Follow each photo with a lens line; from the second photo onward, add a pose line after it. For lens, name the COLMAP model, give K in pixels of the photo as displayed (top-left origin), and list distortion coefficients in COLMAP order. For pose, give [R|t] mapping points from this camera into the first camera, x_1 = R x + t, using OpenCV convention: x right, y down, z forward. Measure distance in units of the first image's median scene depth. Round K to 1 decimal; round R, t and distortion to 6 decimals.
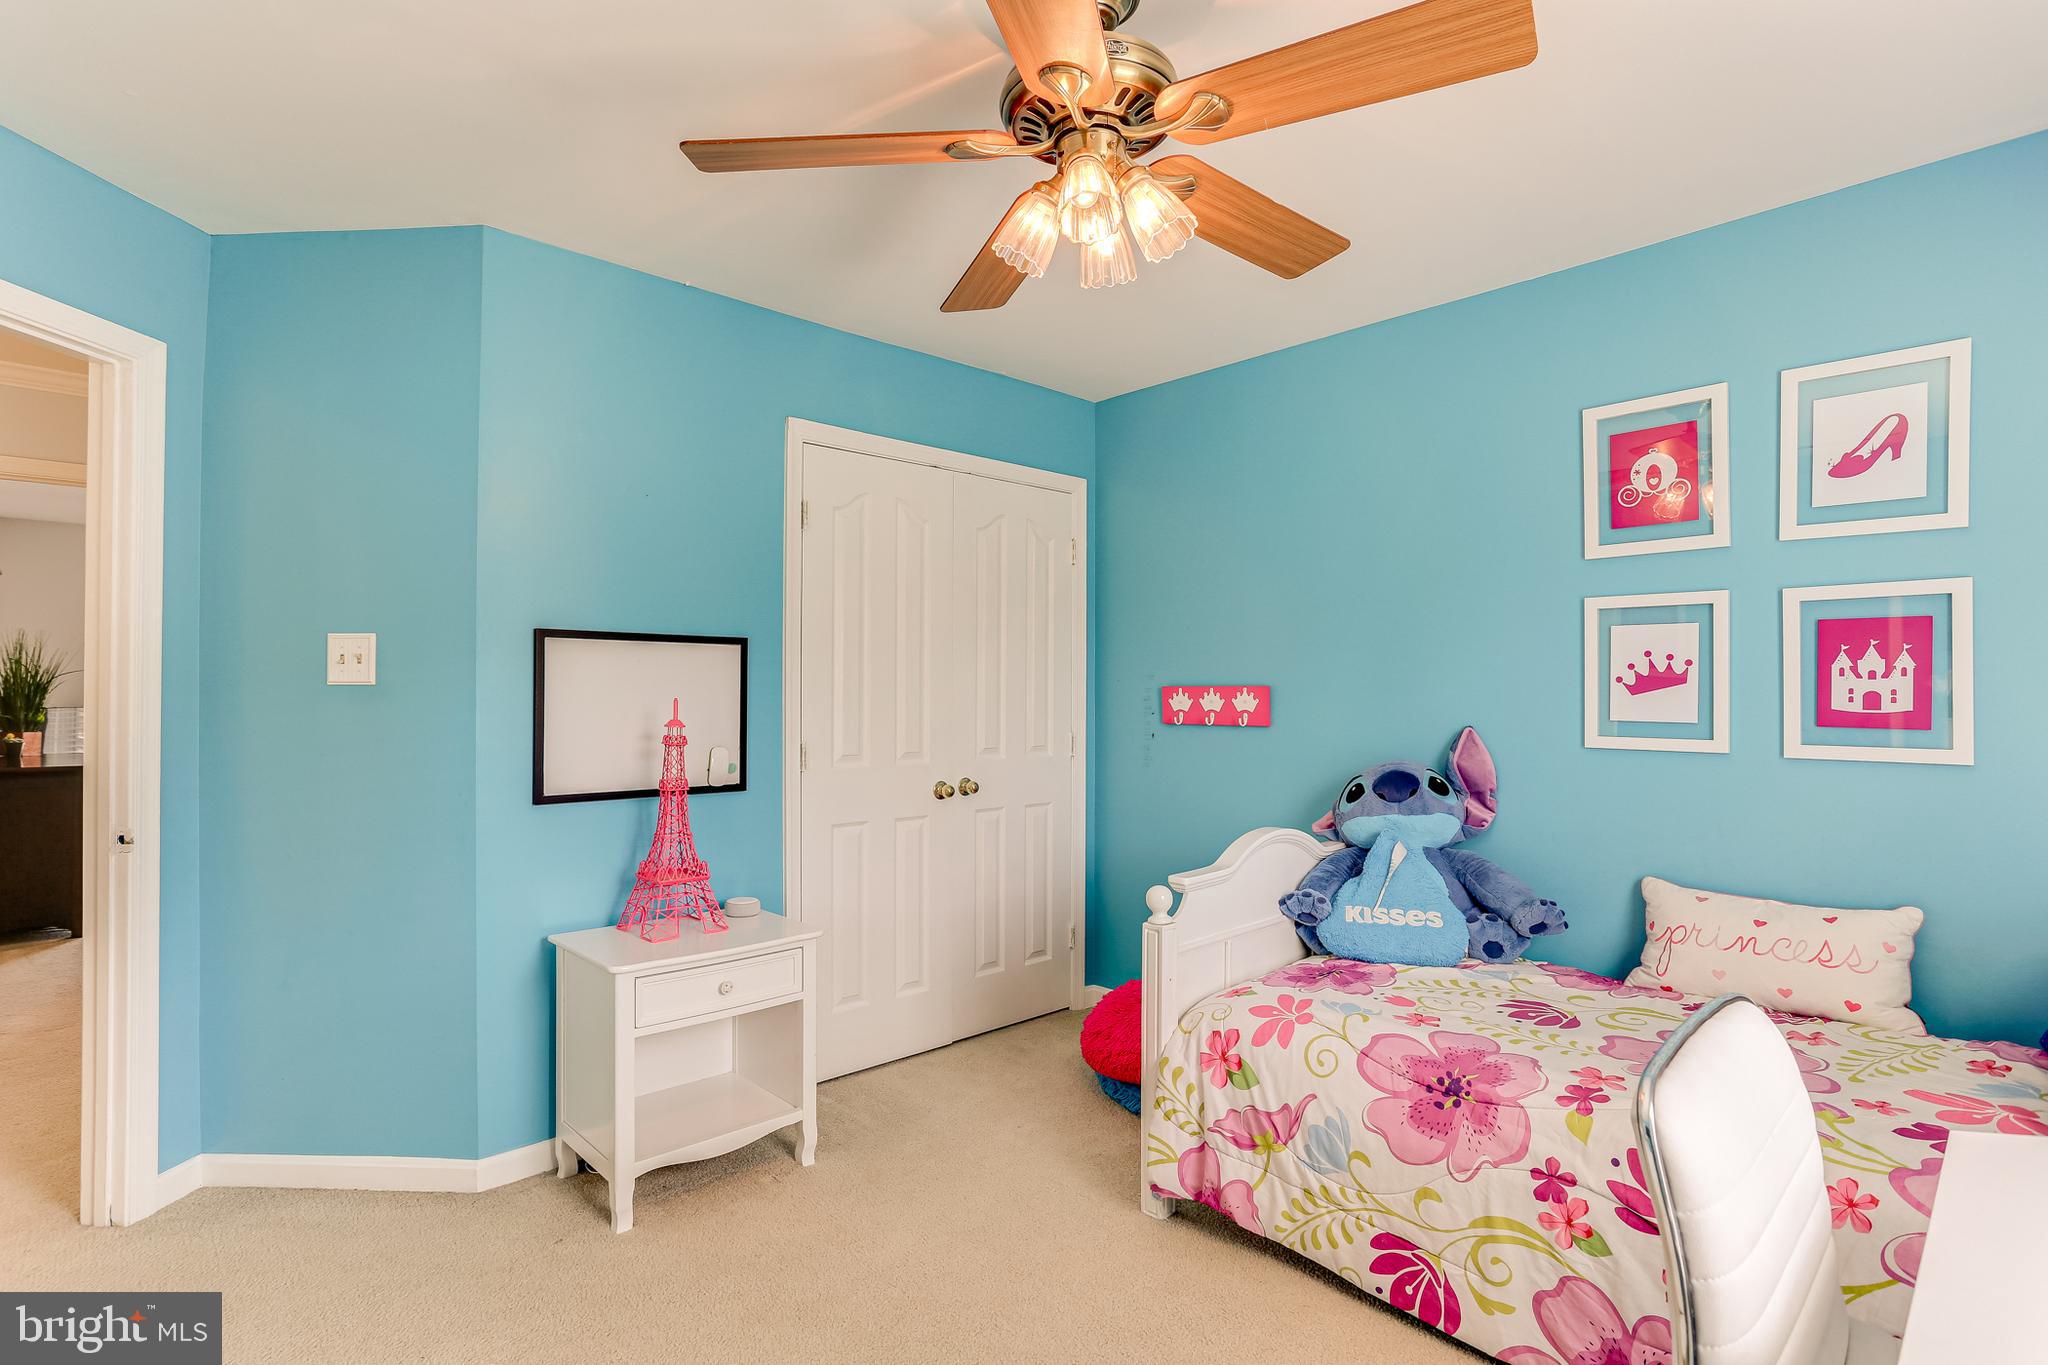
lens RADIAL K [[1001.6, 0, 1022.8], [0, 1001.6, 678.2], [0, 0, 1]] dist [-0.044368, 0.024949]
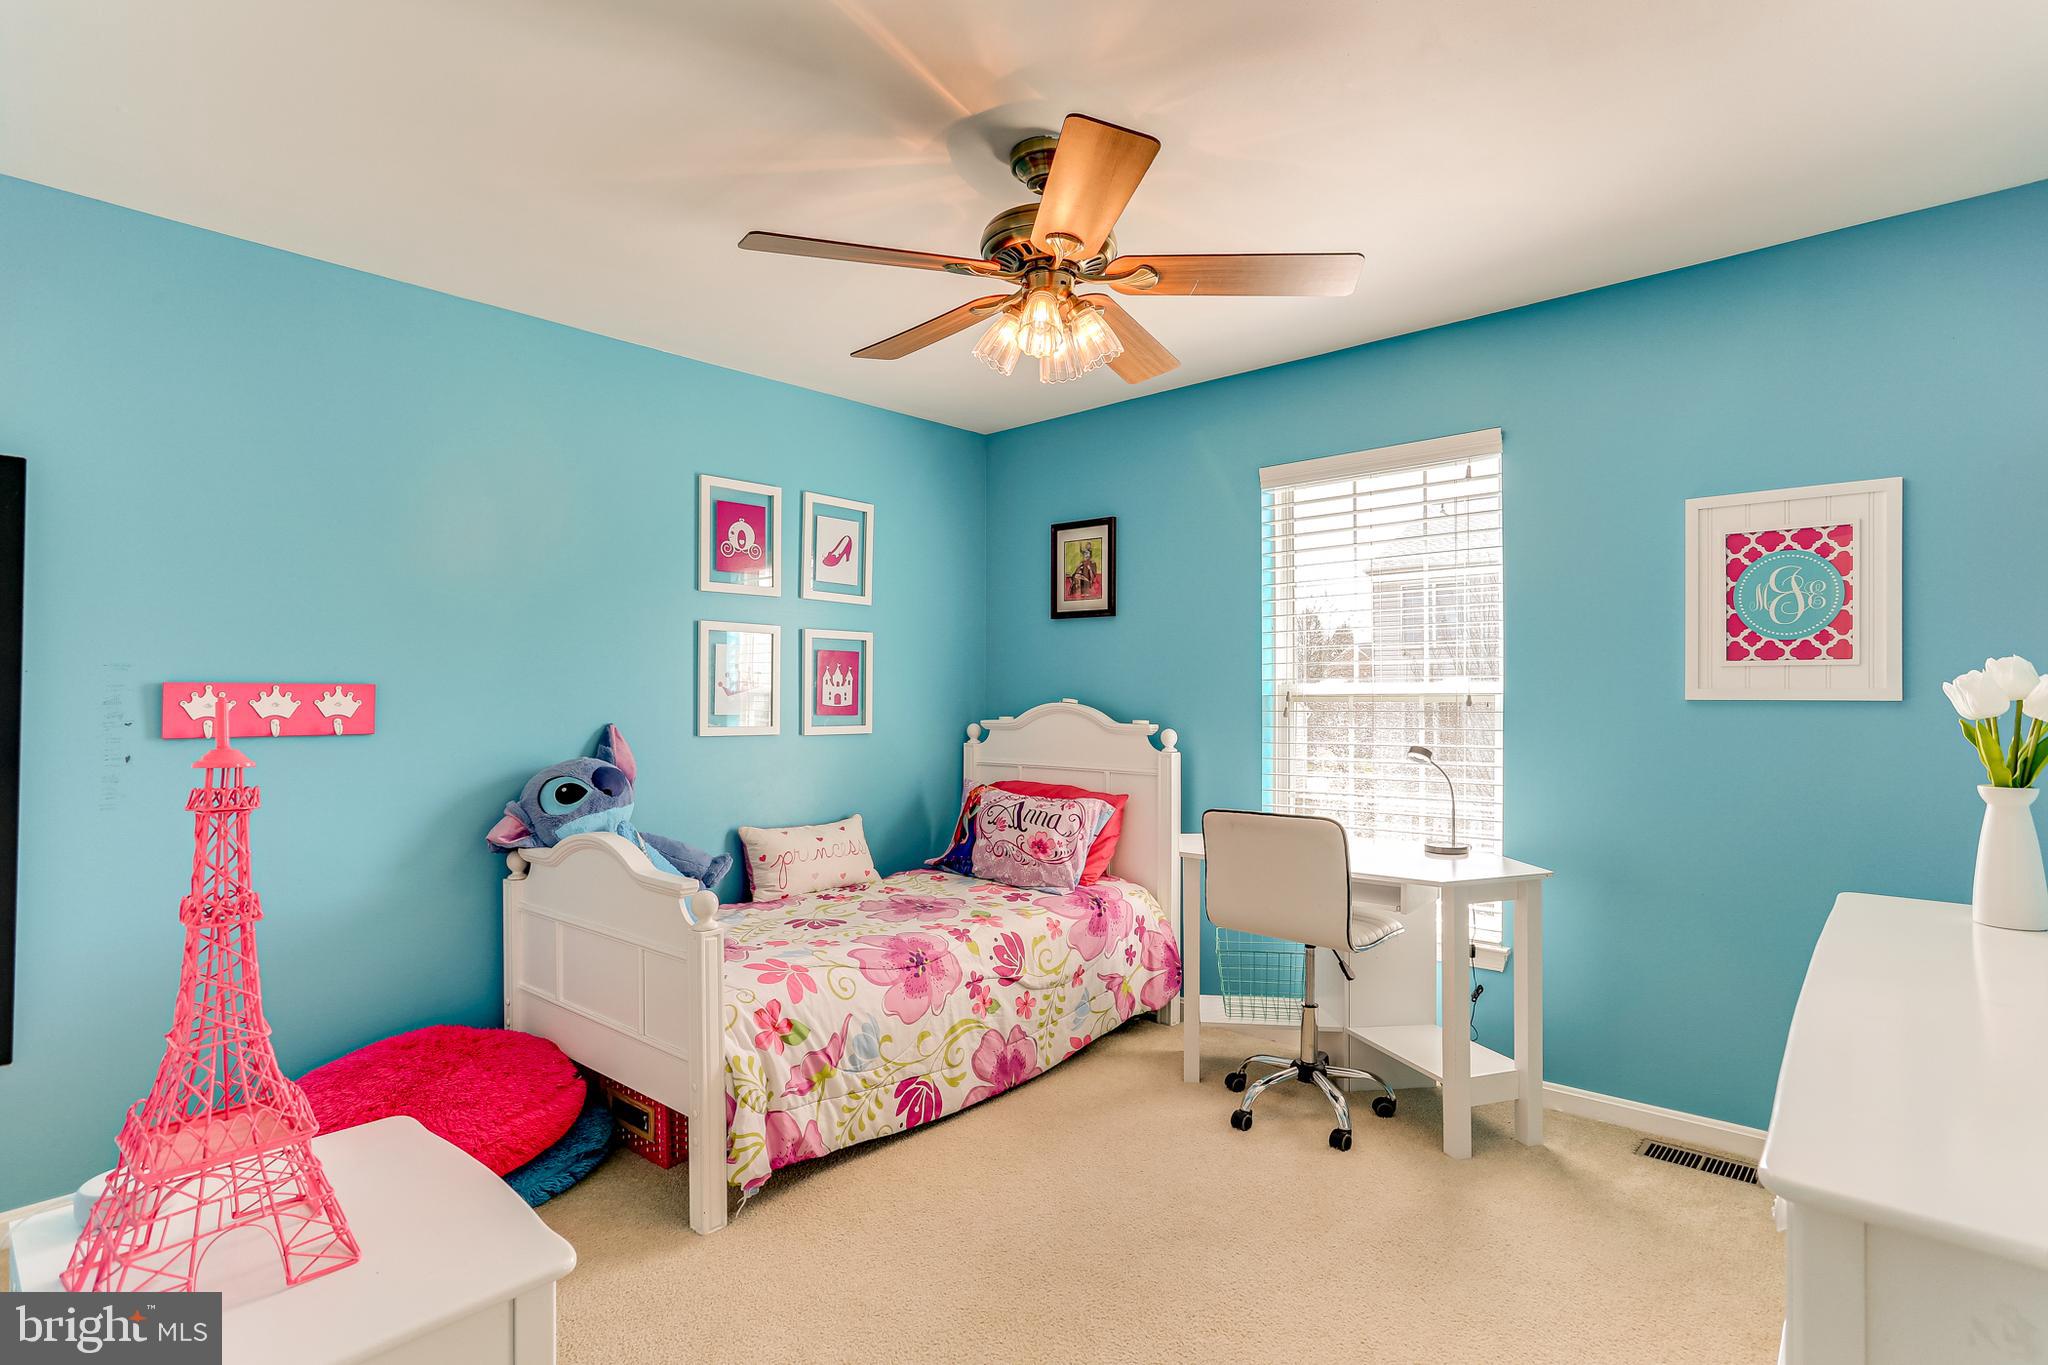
lens RADIAL K [[1001.6, 0, 1022.8], [0, 1001.6, 678.2], [0, 0, 1]] dist [-0.044368, 0.024949]
pose [[-0.076524, 0.019049, 0.996886, -0.942583], [-0.014791, 0.999686, -0.020238, 0.017503], [-0.996958, -0.016294, -0.076218, 0.847365]]
